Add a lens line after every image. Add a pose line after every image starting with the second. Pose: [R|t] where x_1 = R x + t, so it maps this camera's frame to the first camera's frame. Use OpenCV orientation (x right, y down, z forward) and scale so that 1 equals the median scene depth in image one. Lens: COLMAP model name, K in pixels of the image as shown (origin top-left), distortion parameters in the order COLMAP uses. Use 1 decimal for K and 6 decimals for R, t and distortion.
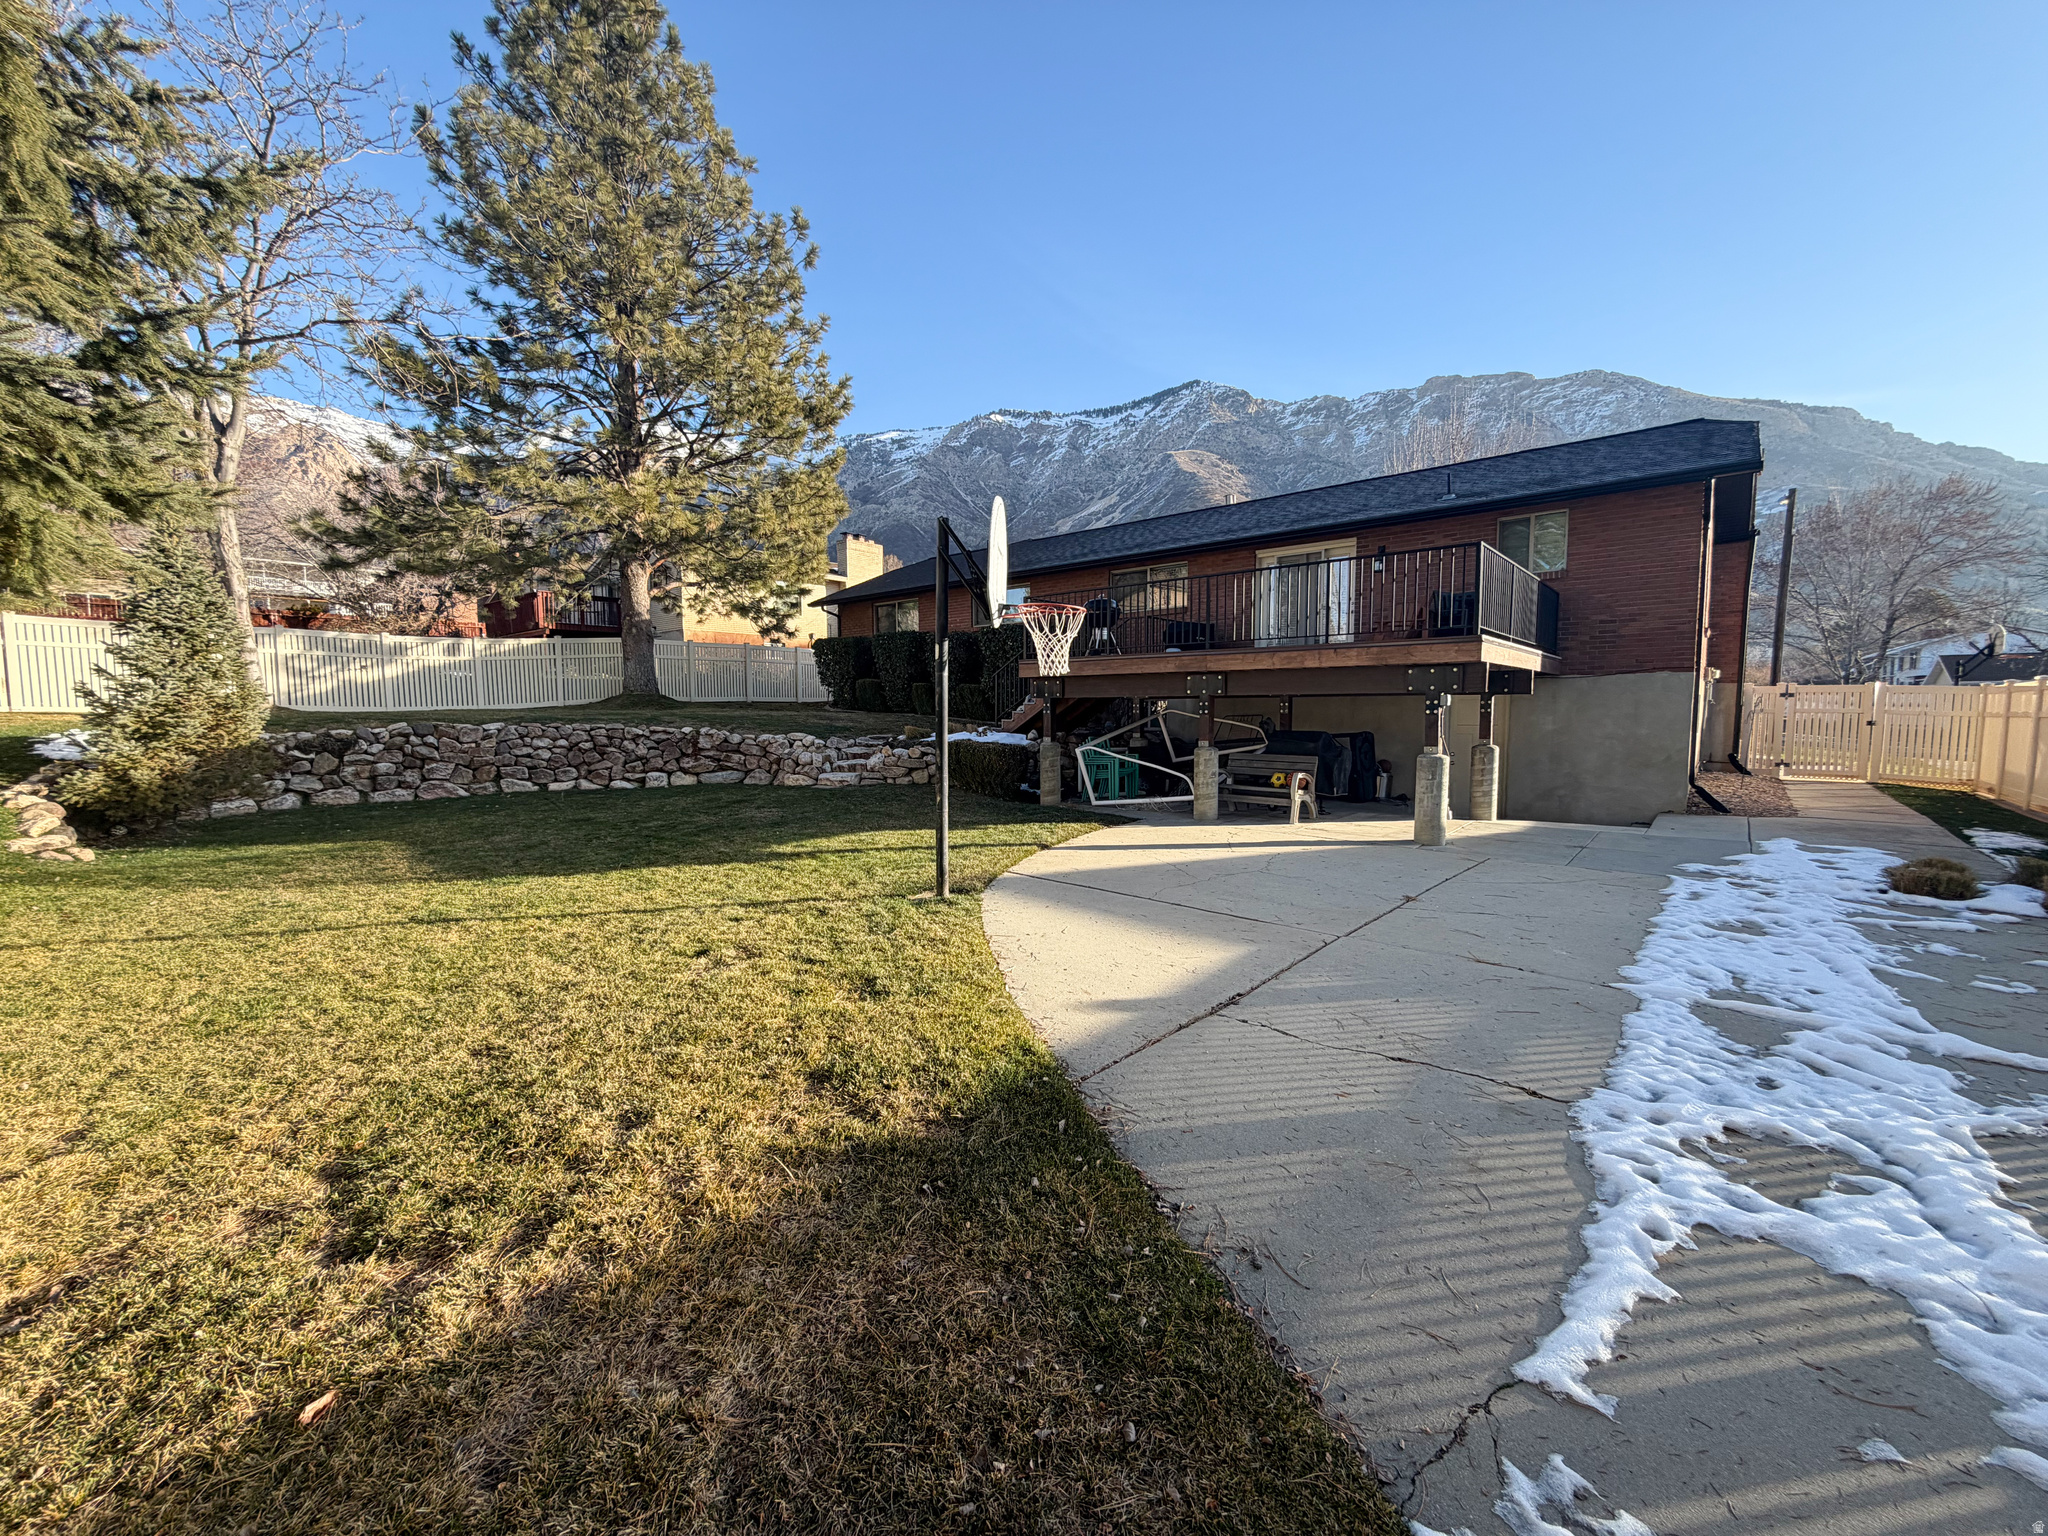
lens RADIAL K [[814.5, 0, 1021.3], [0, 814.5, 772.0], [0, 0, 1]] dist [-0.001110, -0.000166]
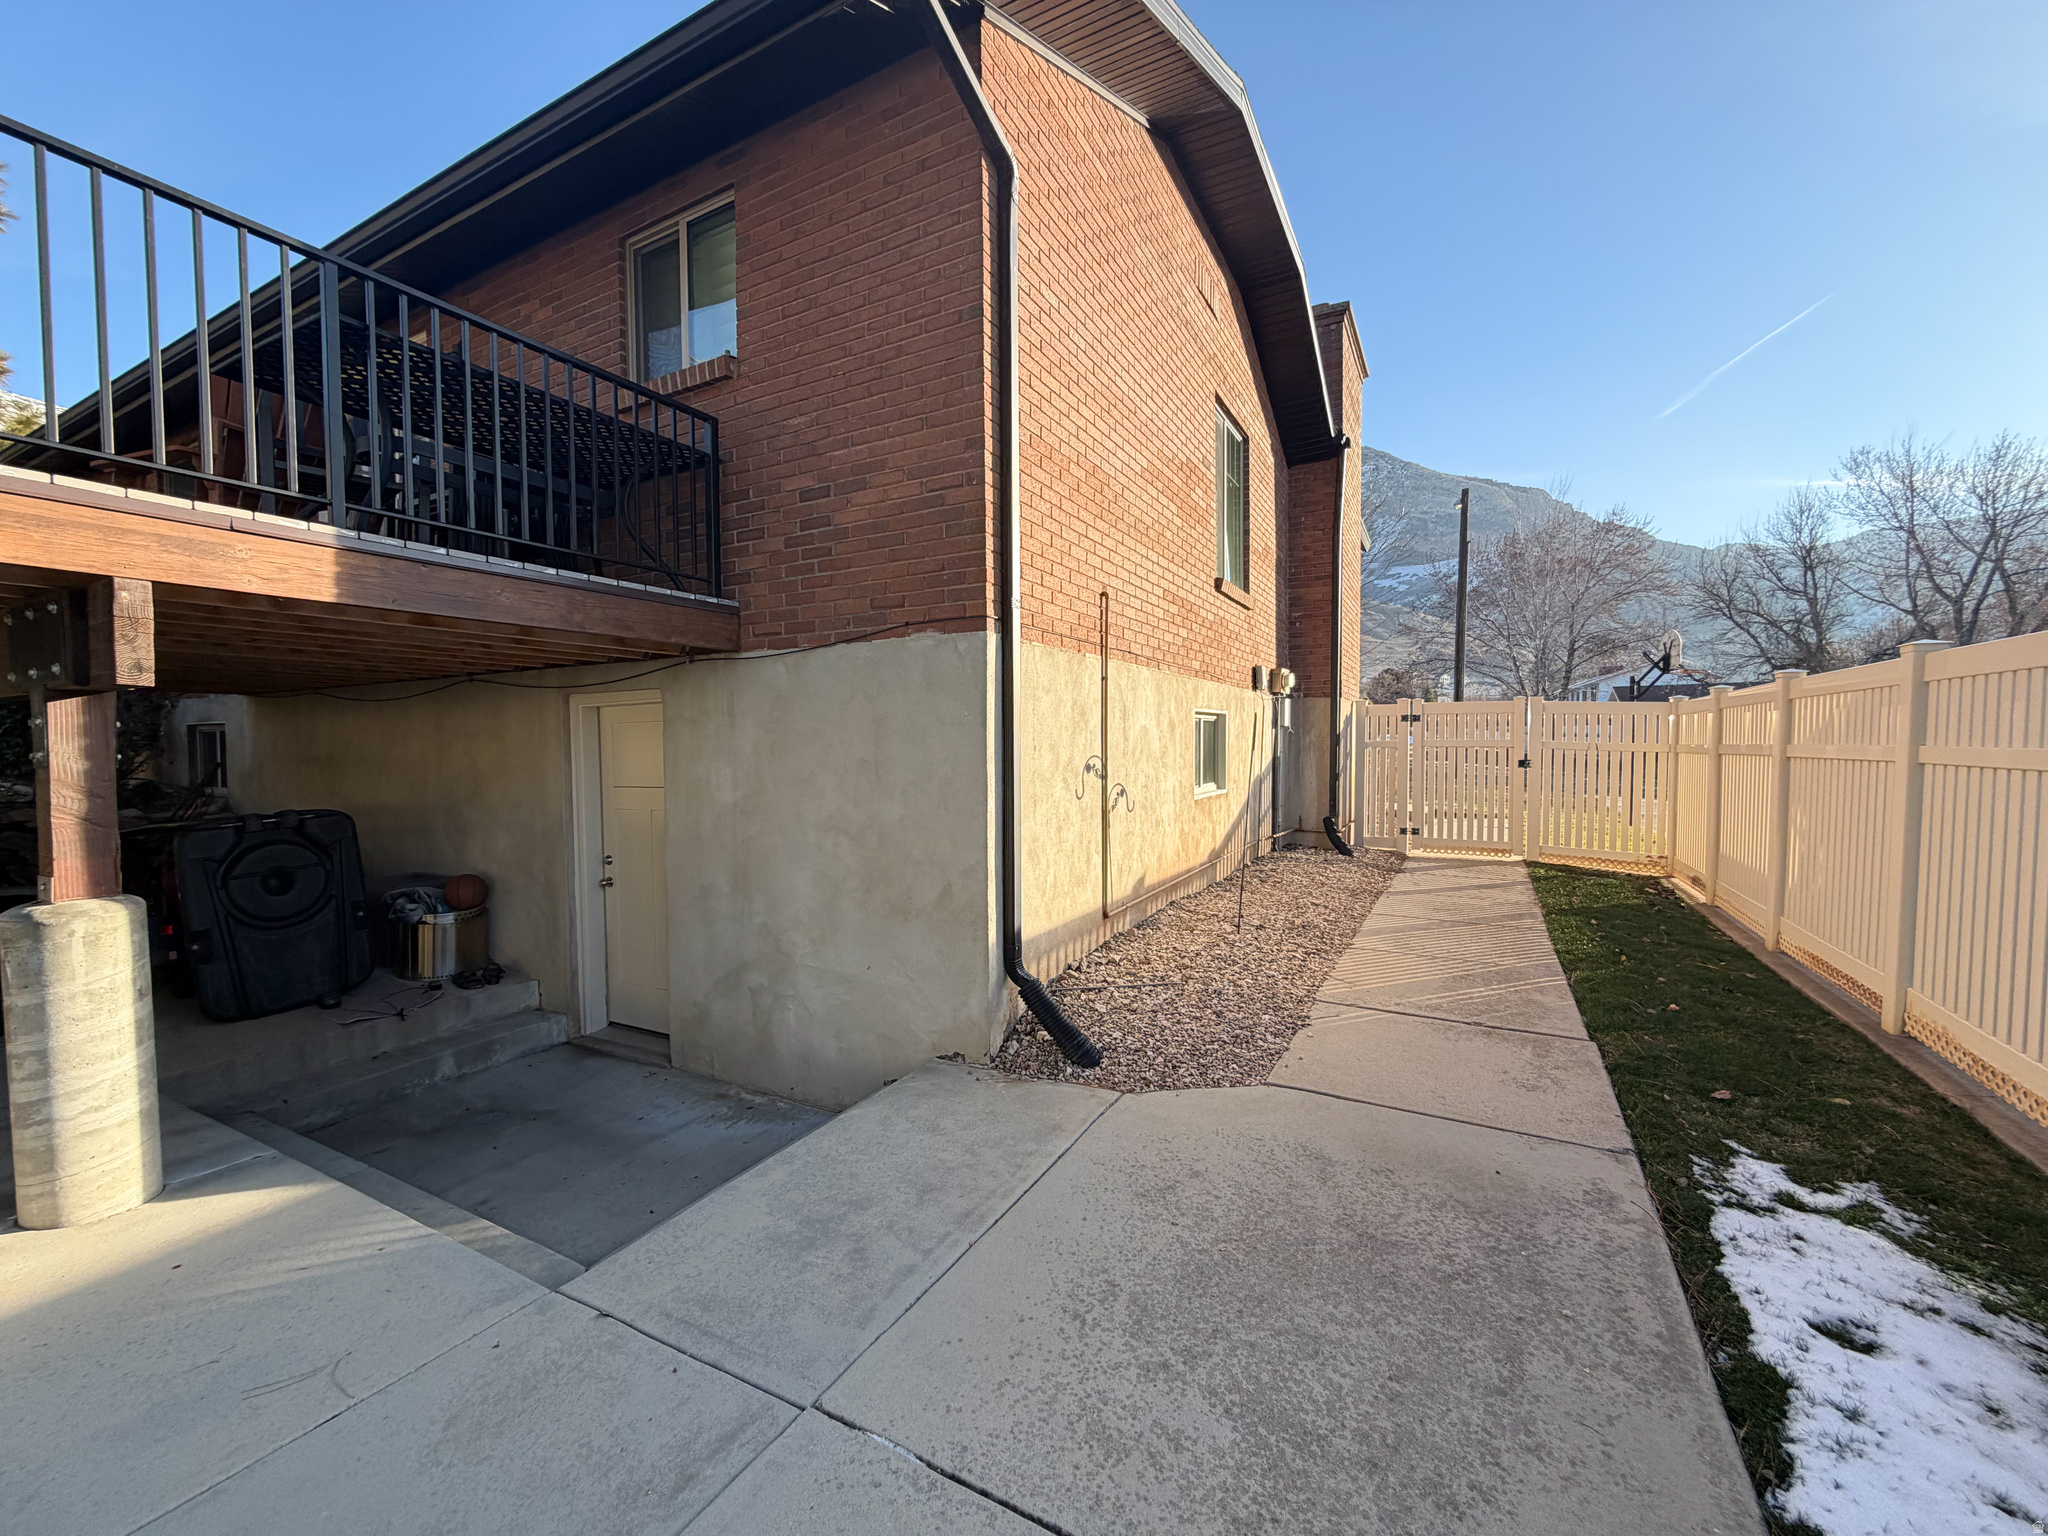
lens RADIAL K [[823.5, 0, 1018.5], [0, 823.5, 777.1], [0, 0, 1]] dist [-0.000435, -0.000051]
pose [[0.976533, -0.015365, 0.214821, 0.594418], [0.023571, 0.999085, -0.035689, -0.040569], [-0.214076, 0.039915, 0.976001, 0.525285]]
